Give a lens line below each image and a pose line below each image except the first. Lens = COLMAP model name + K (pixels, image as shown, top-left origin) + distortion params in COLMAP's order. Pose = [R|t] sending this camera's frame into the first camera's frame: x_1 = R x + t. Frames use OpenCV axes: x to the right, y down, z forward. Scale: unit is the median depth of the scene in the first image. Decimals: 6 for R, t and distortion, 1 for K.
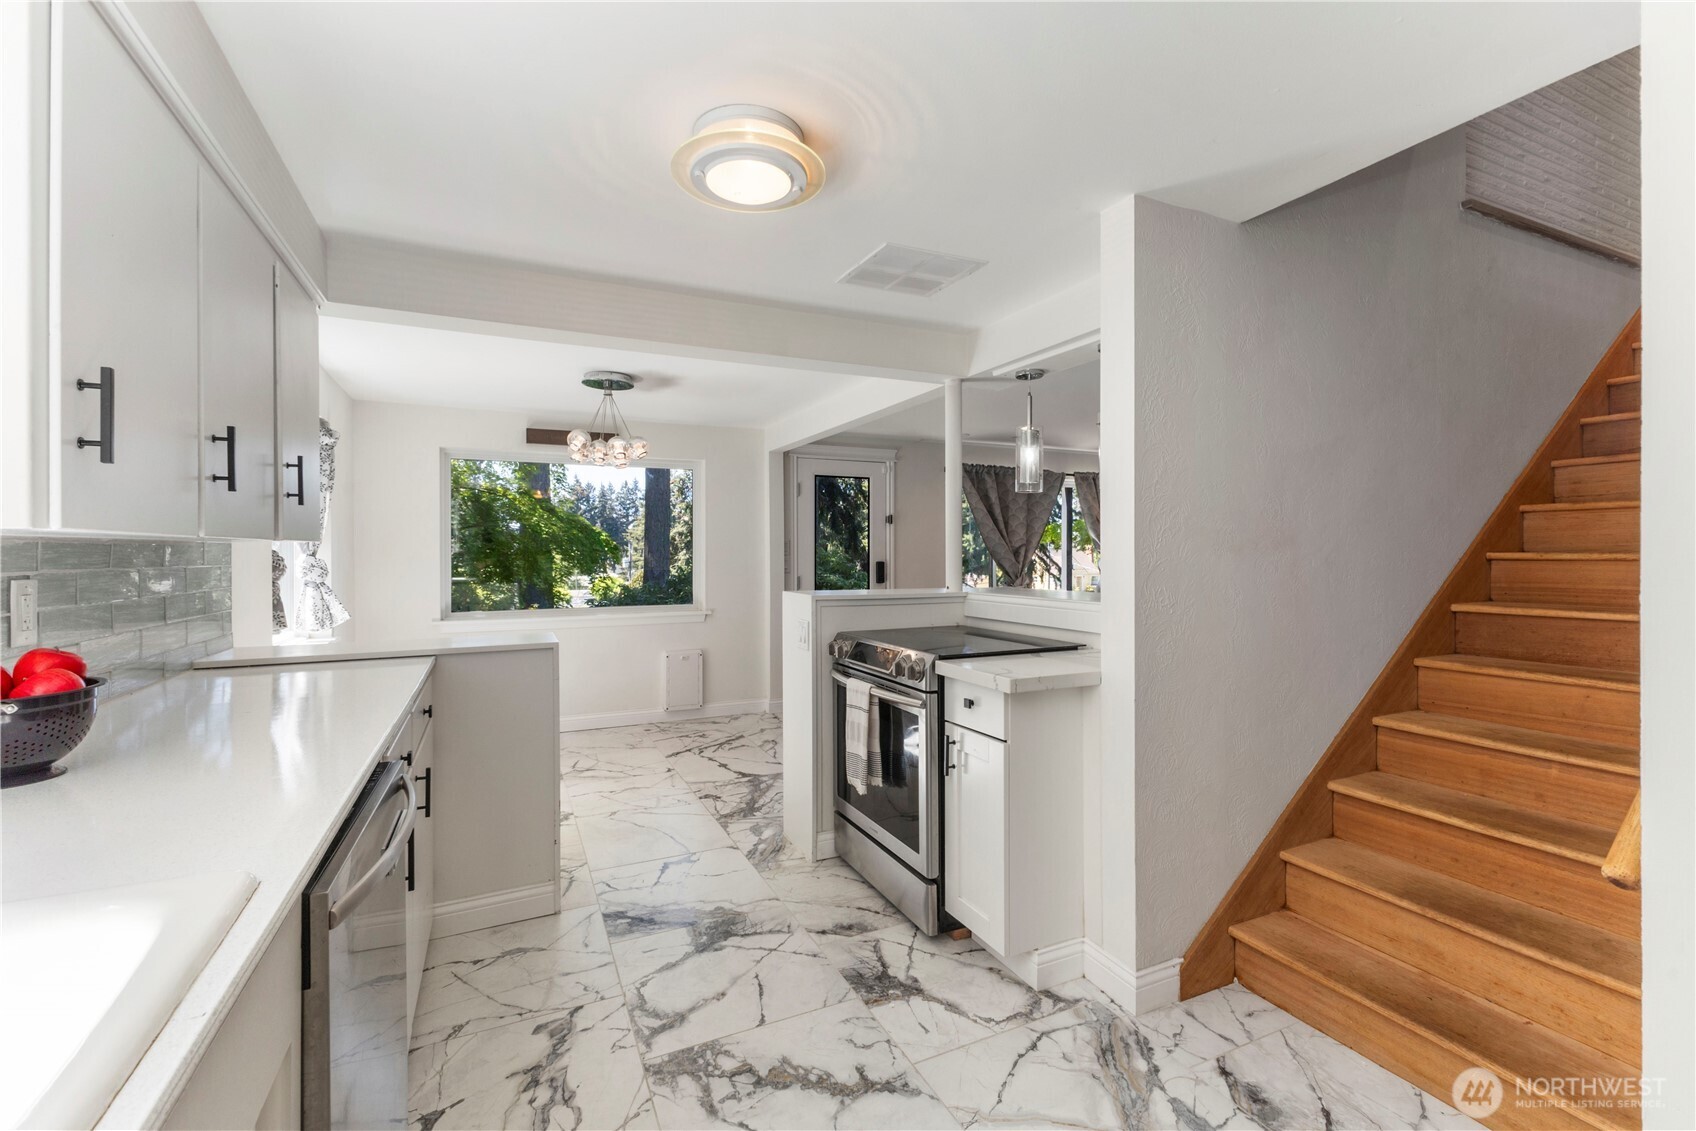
lens RADIAL K [[738.3, 0, 855.5], [0, 738.3, 555.1], [0, 0, 1]] dist [0.005398, -0.000544]
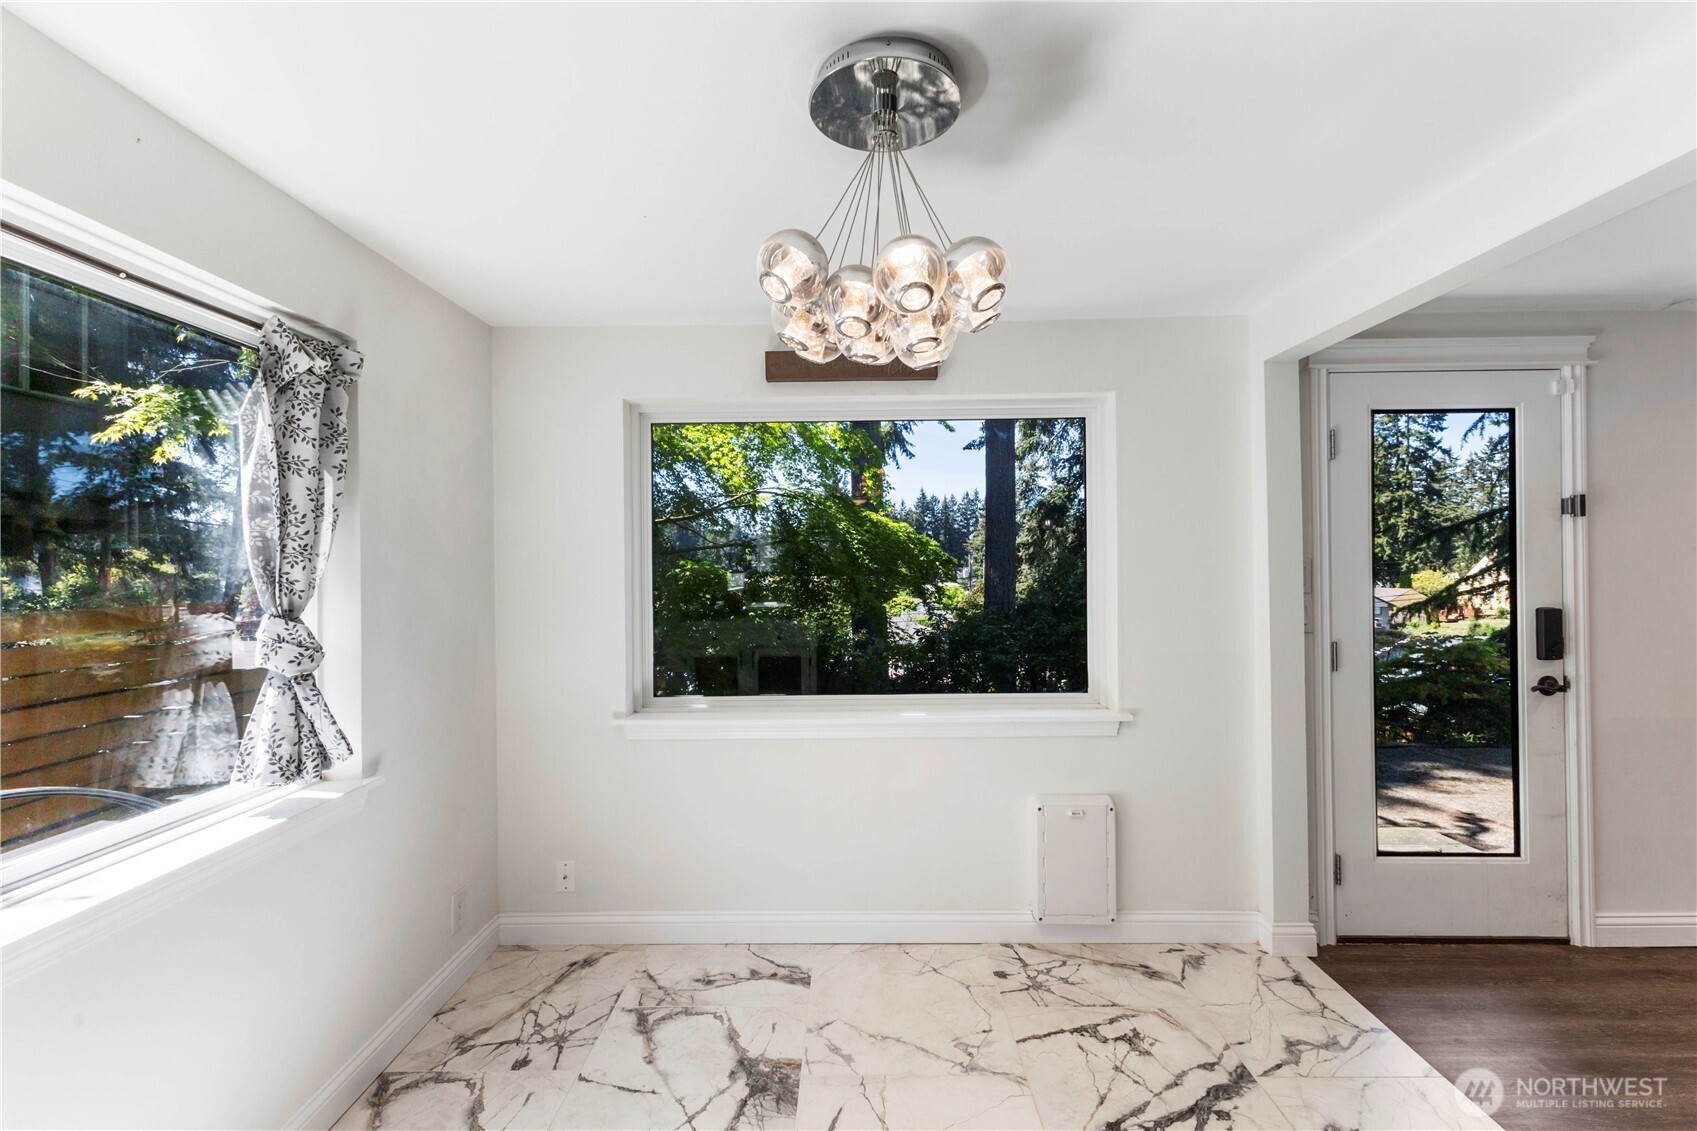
lens RADIAL K [[738.7, 0, 844.6], [0, 738.7, 562.4], [0, 0, 1]] dist [0.005398, -0.000544]
pose [[0.893499, -0.006024, -0.449025, -0.123589], [0.005056, 0.999982, -0.003355, -0.016503], [0.449037, 0.000727, 0.893513, 0.421261]]
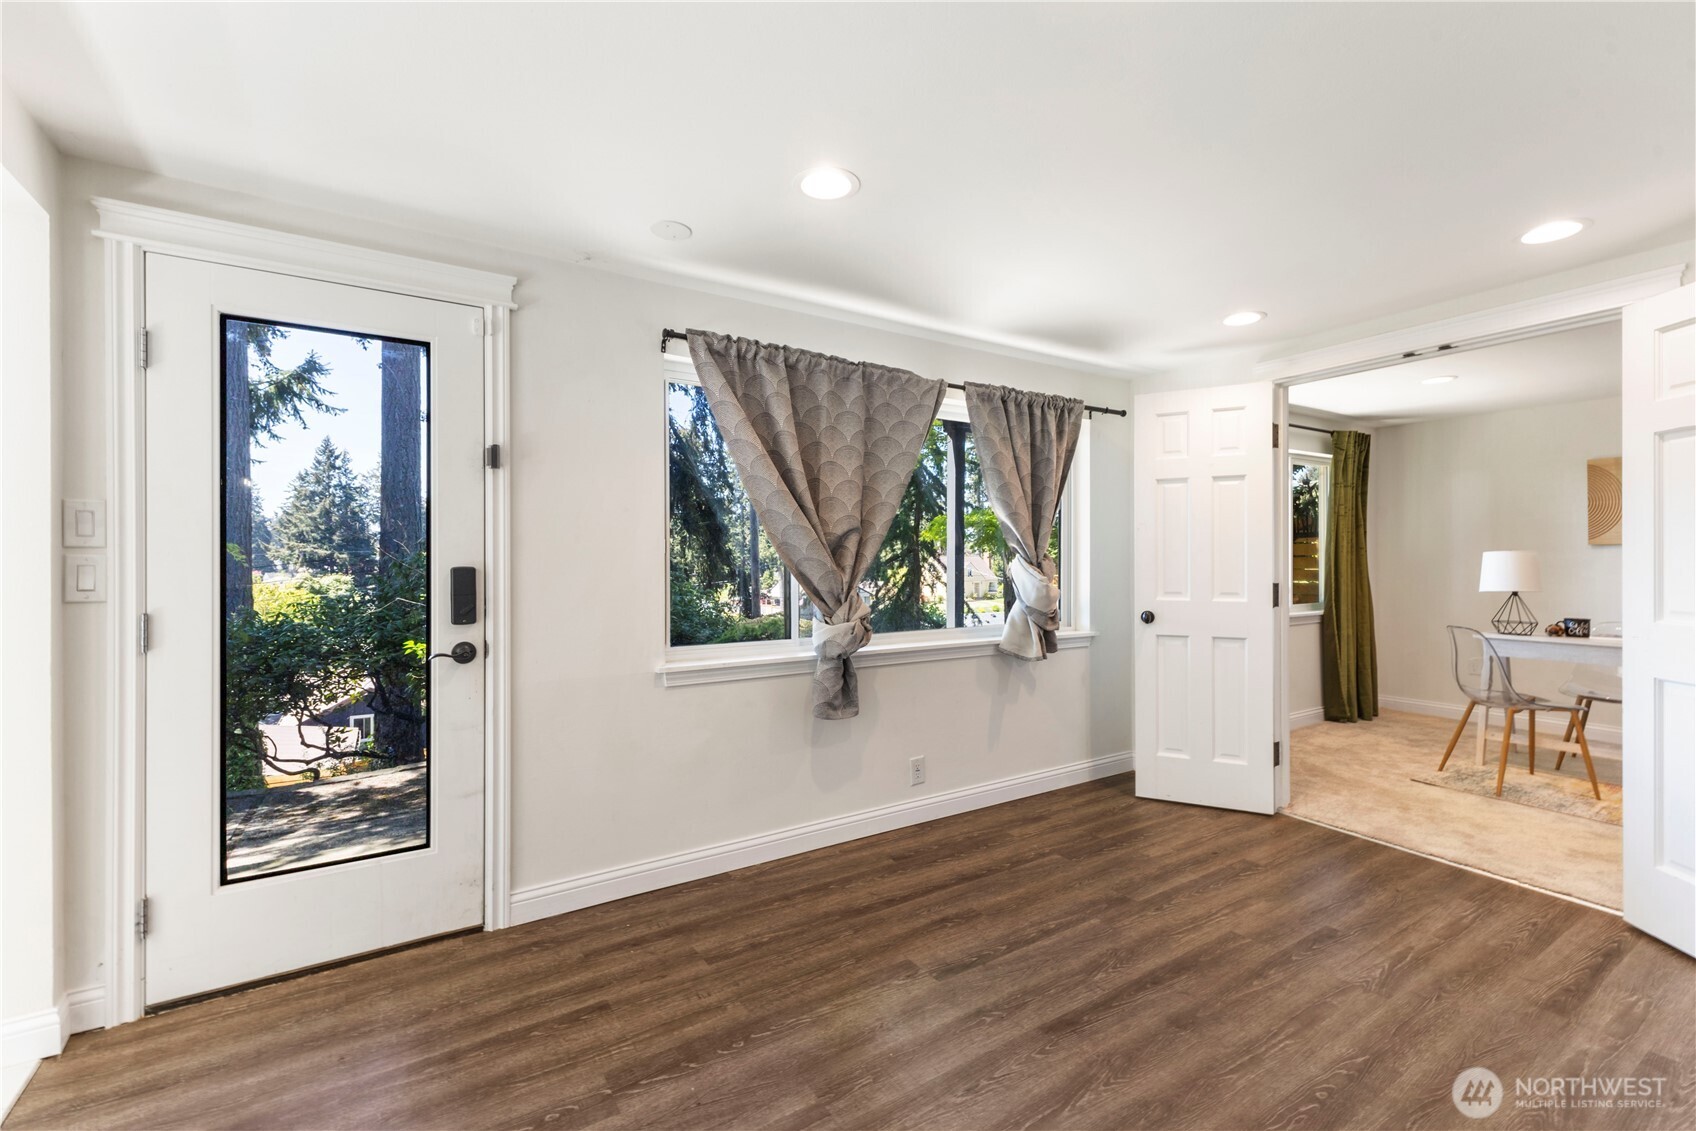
lens RADIAL K [[738.3, 0, 853.5], [0, 738.3, 560.9], [0, 0, 1]] dist [0.005398, -0.000544]
pose [[0.991381, 0.000687, 0.131008, 0.170137], [-0.000486, 0.999999, -0.001563, 0.005426], [-0.131009, 0.001486, 0.991380, 0.560848]]
